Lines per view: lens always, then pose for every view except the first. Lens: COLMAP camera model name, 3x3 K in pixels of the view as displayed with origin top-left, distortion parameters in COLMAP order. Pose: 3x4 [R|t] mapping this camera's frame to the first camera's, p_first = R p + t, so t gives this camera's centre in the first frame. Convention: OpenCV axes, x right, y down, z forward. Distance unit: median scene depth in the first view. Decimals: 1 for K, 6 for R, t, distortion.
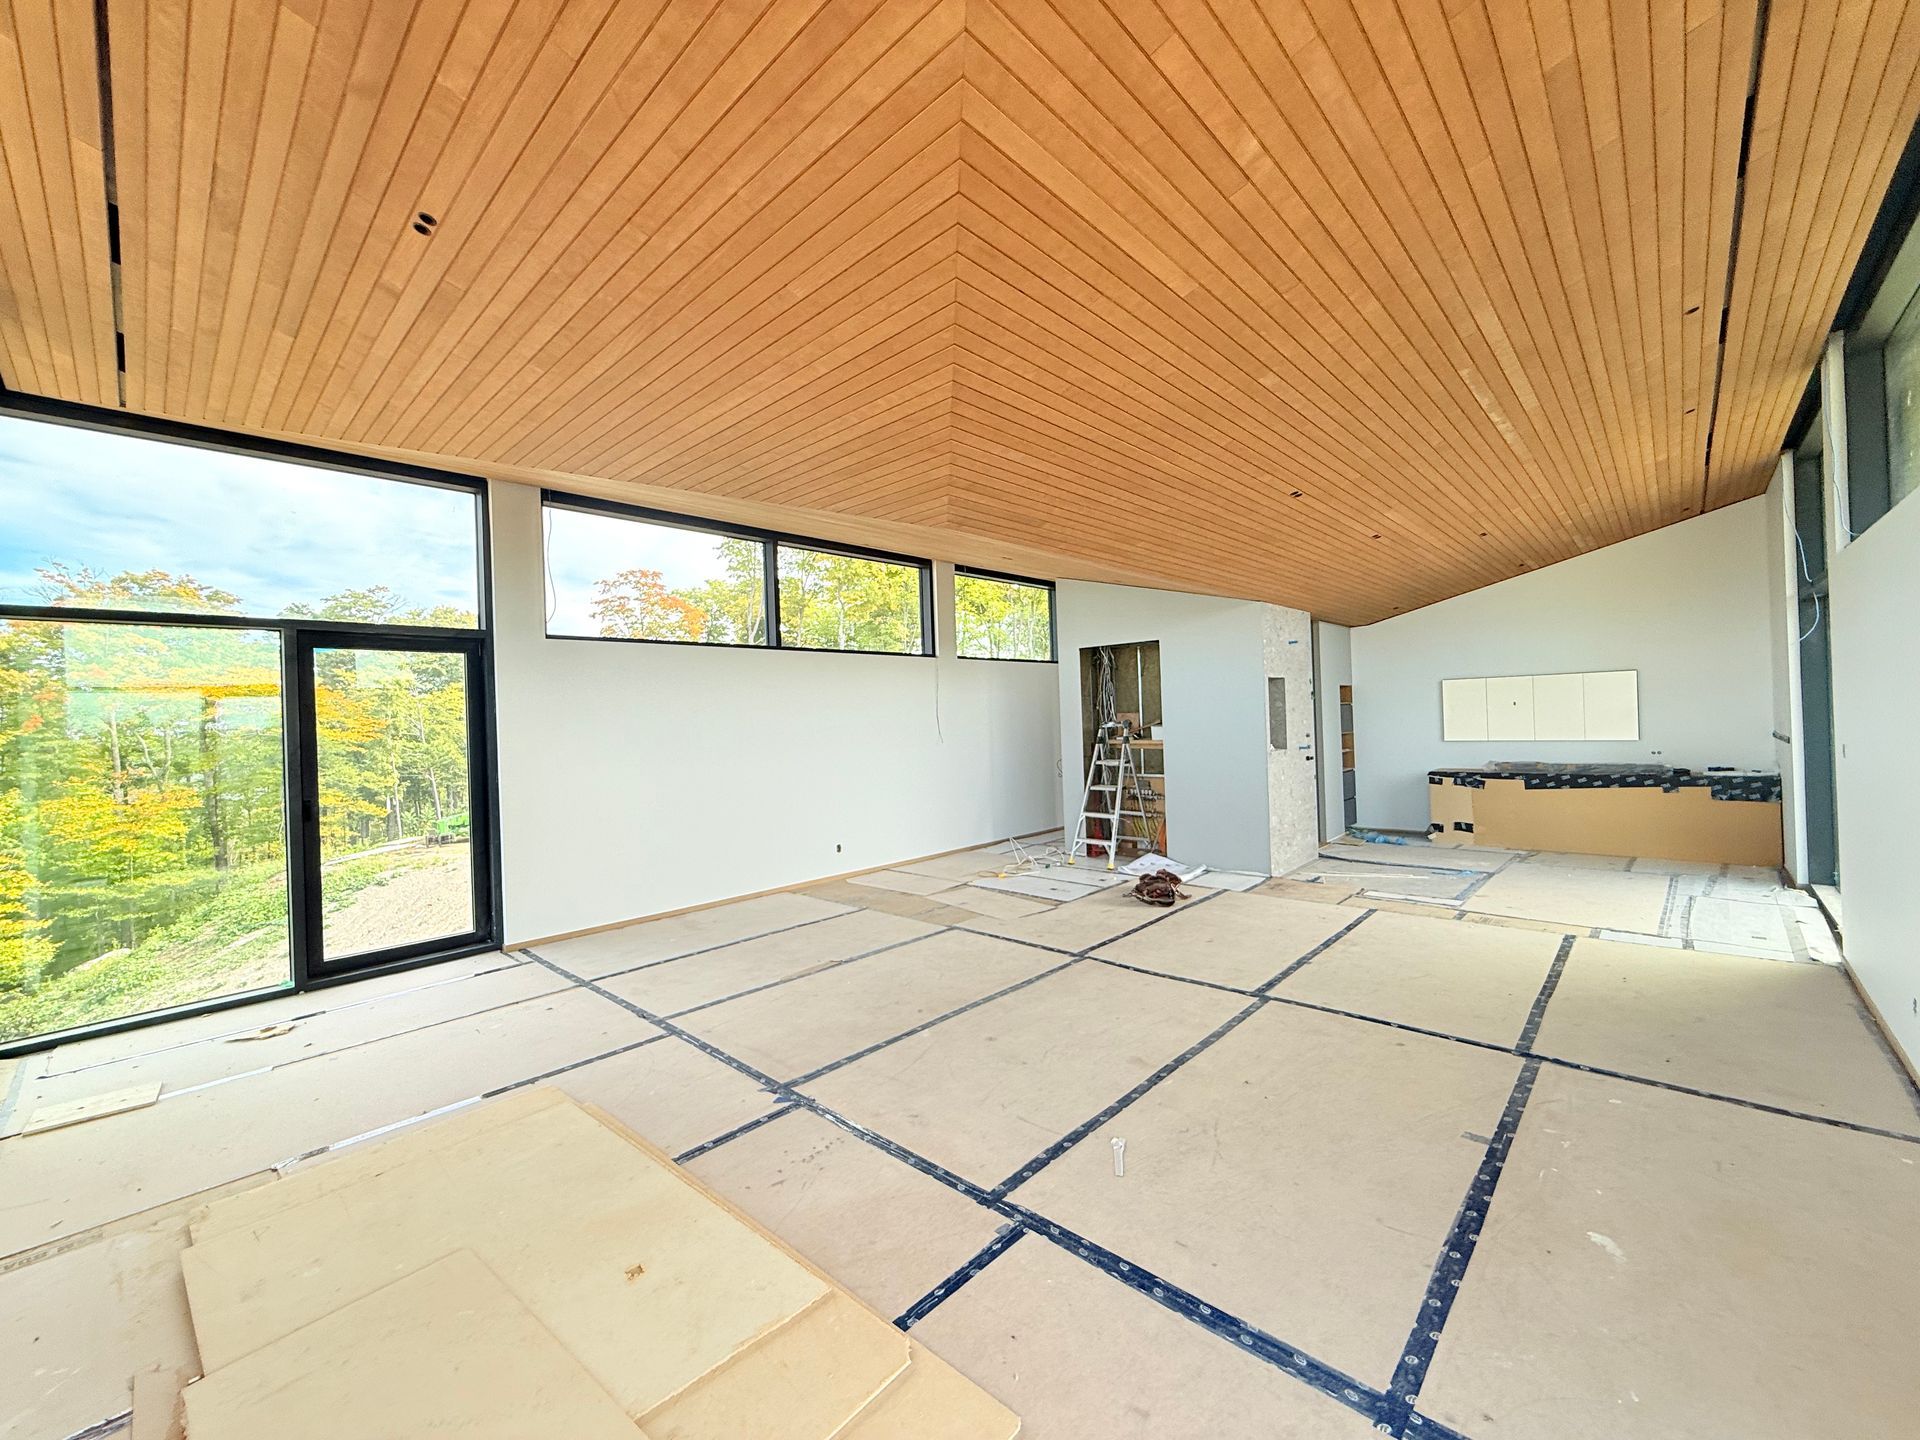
lens RADIAL K [[764.6, 0, 957.5], [0, 764.6, 717.6], [0, 0, 1]] dist [0.002522, -0.000022]
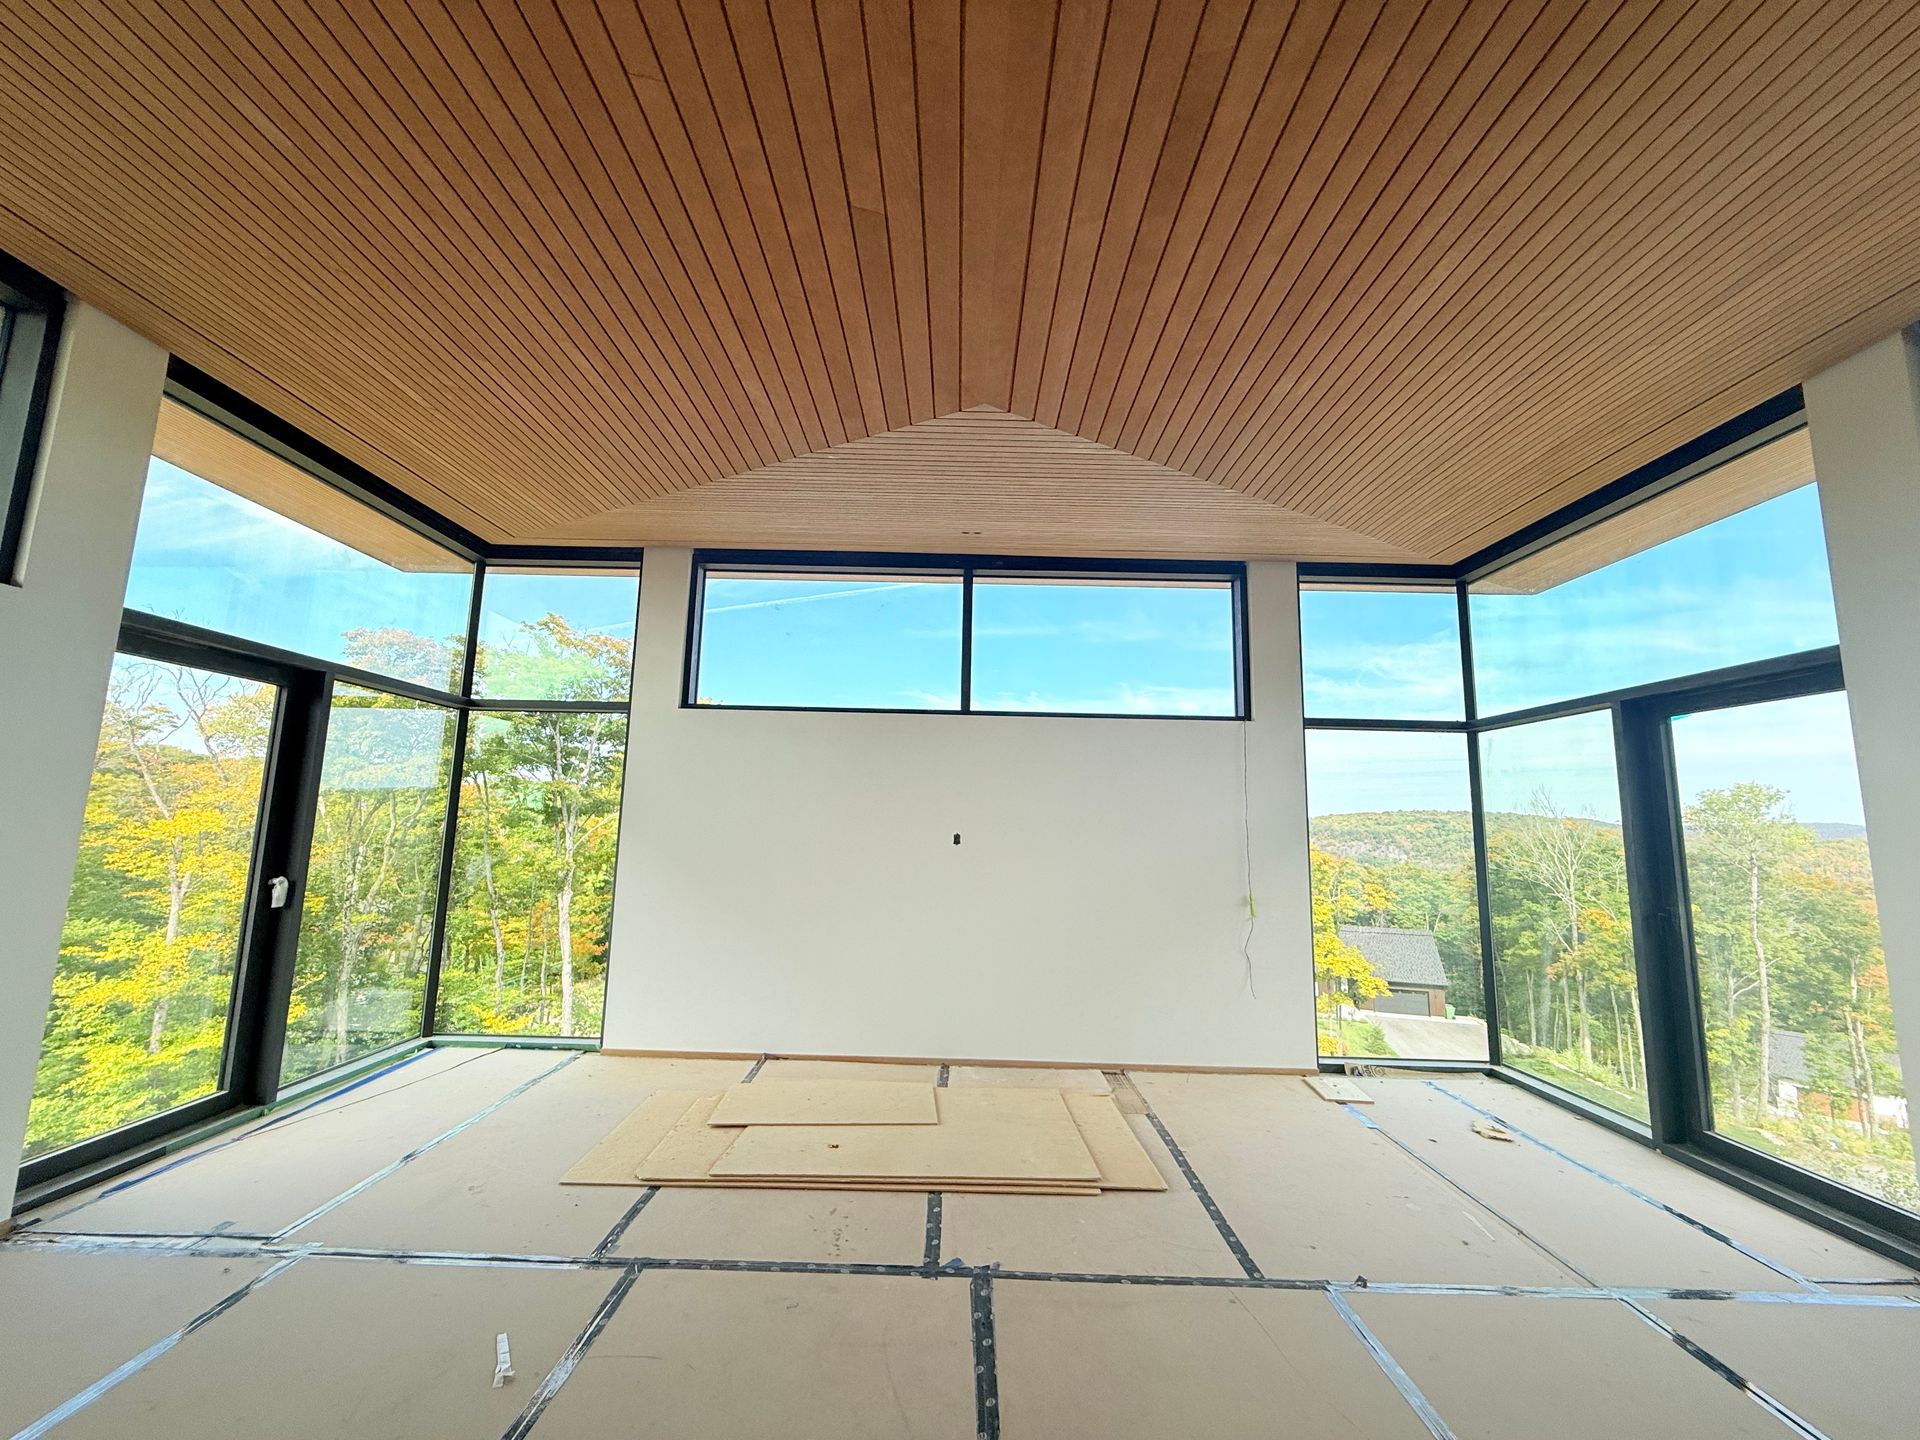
lens RADIAL K [[764.6, 0, 959.2], [0, 764.6, 719.7], [0, 0, 1]] dist [0.002522, -0.000022]
pose [[-0.731929, -0.075642, -0.677169, 0.300932], [0.003752, 0.993357, -0.115016, -0.000121], [0.681370, -0.086724, -0.726783, 1.301396]]
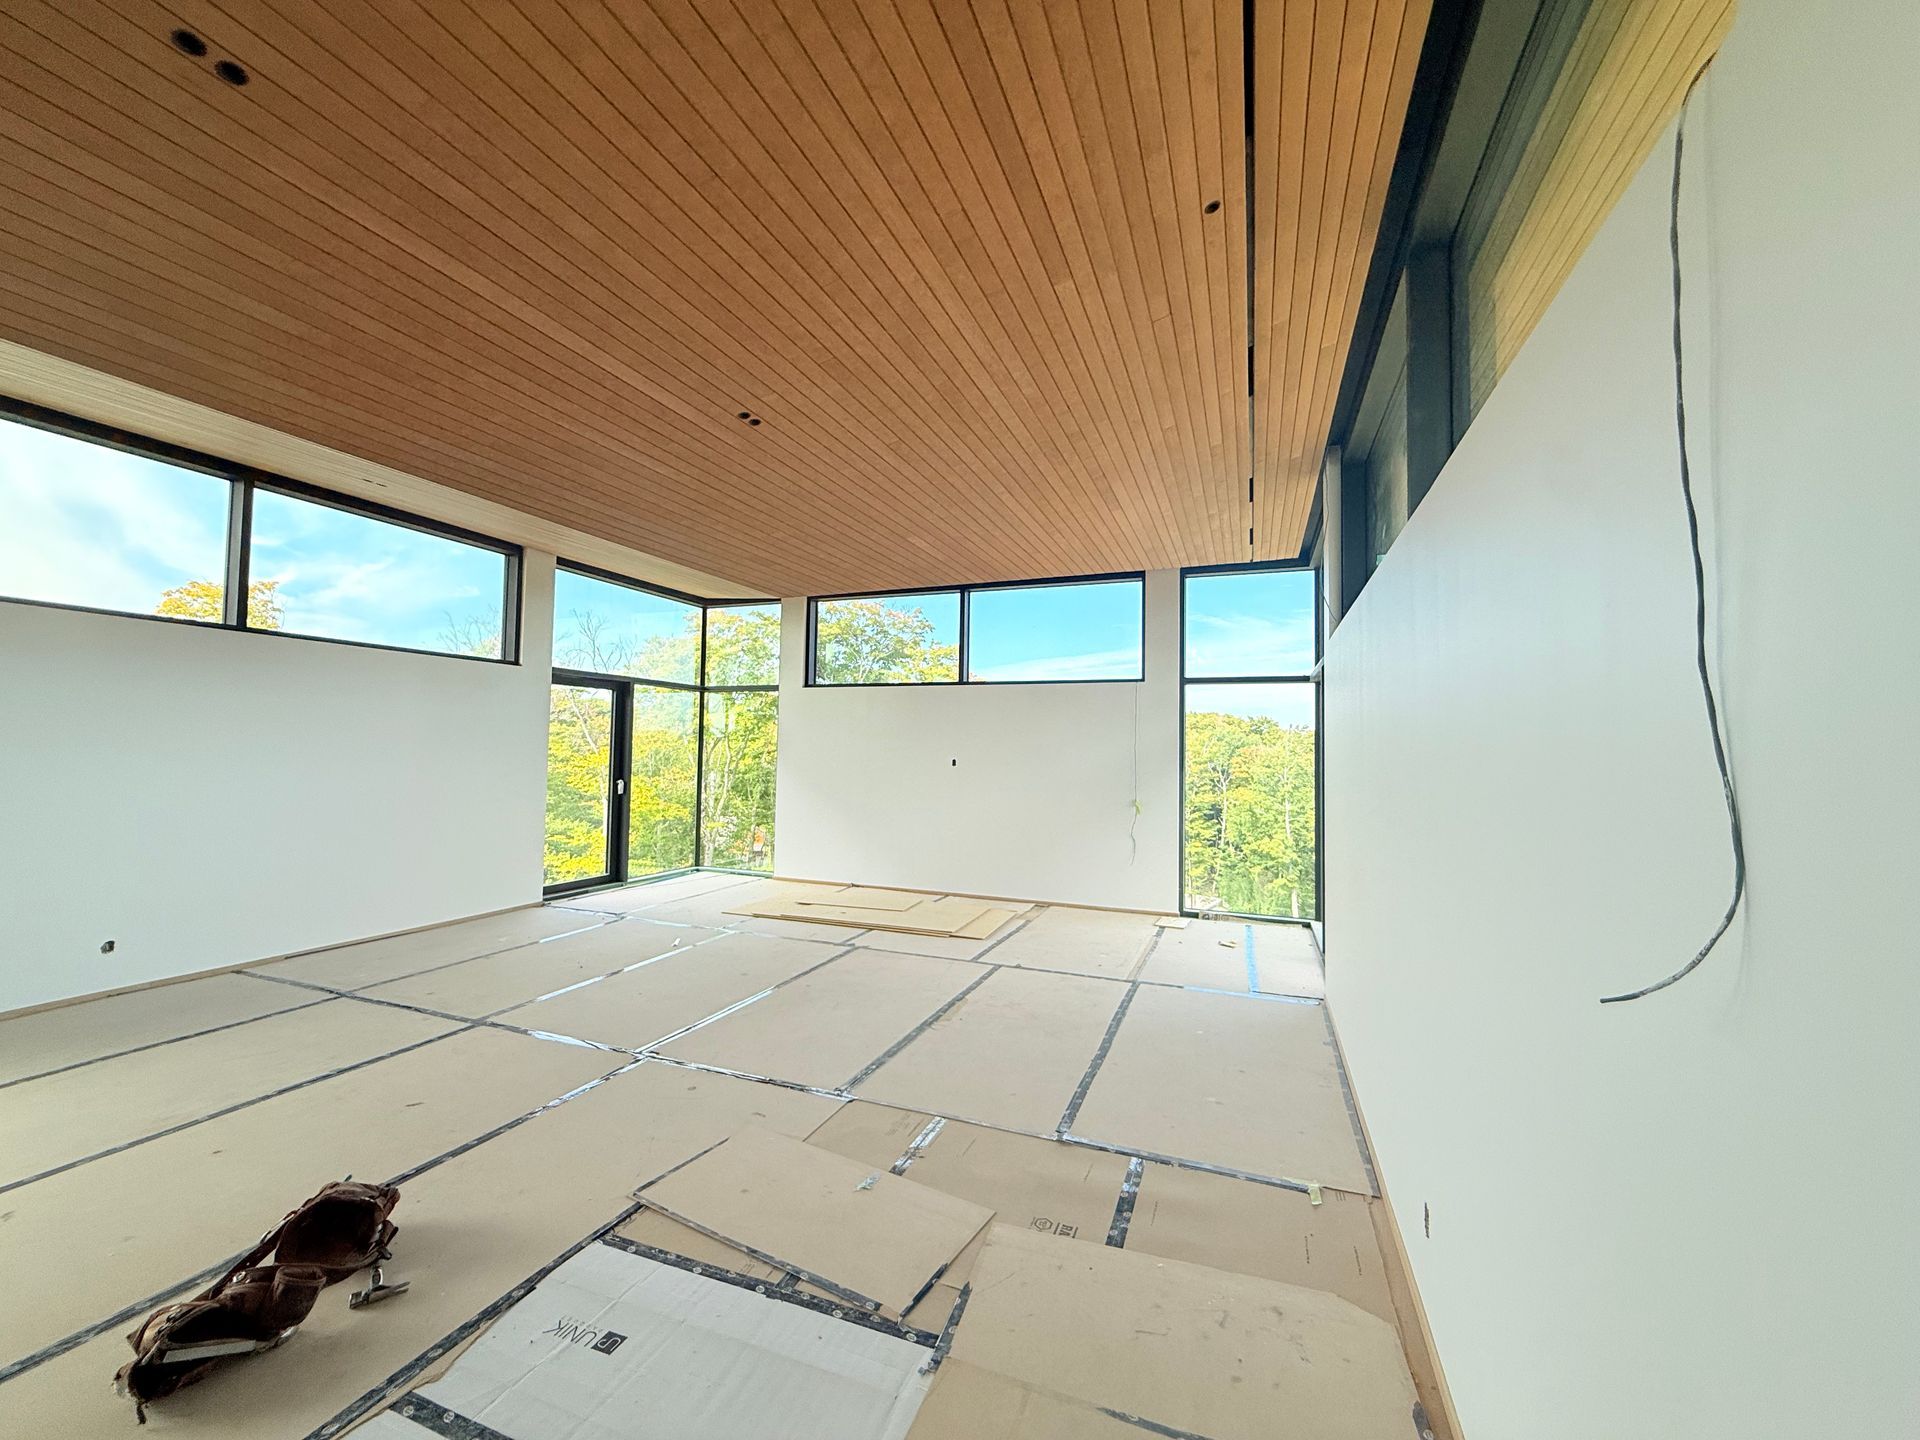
lens RADIAL K [[764.6, 0, 965.6], [0, 764.6, 718.3], [0, 0, 1]] dist [0.002522, -0.000022]
pose [[-0.923555, 0.003475, -0.383449, 0.188351], [0.016783, 0.999367, -0.031366, -0.002942], [0.383098, -0.035403, -0.923029, 2.266778]]
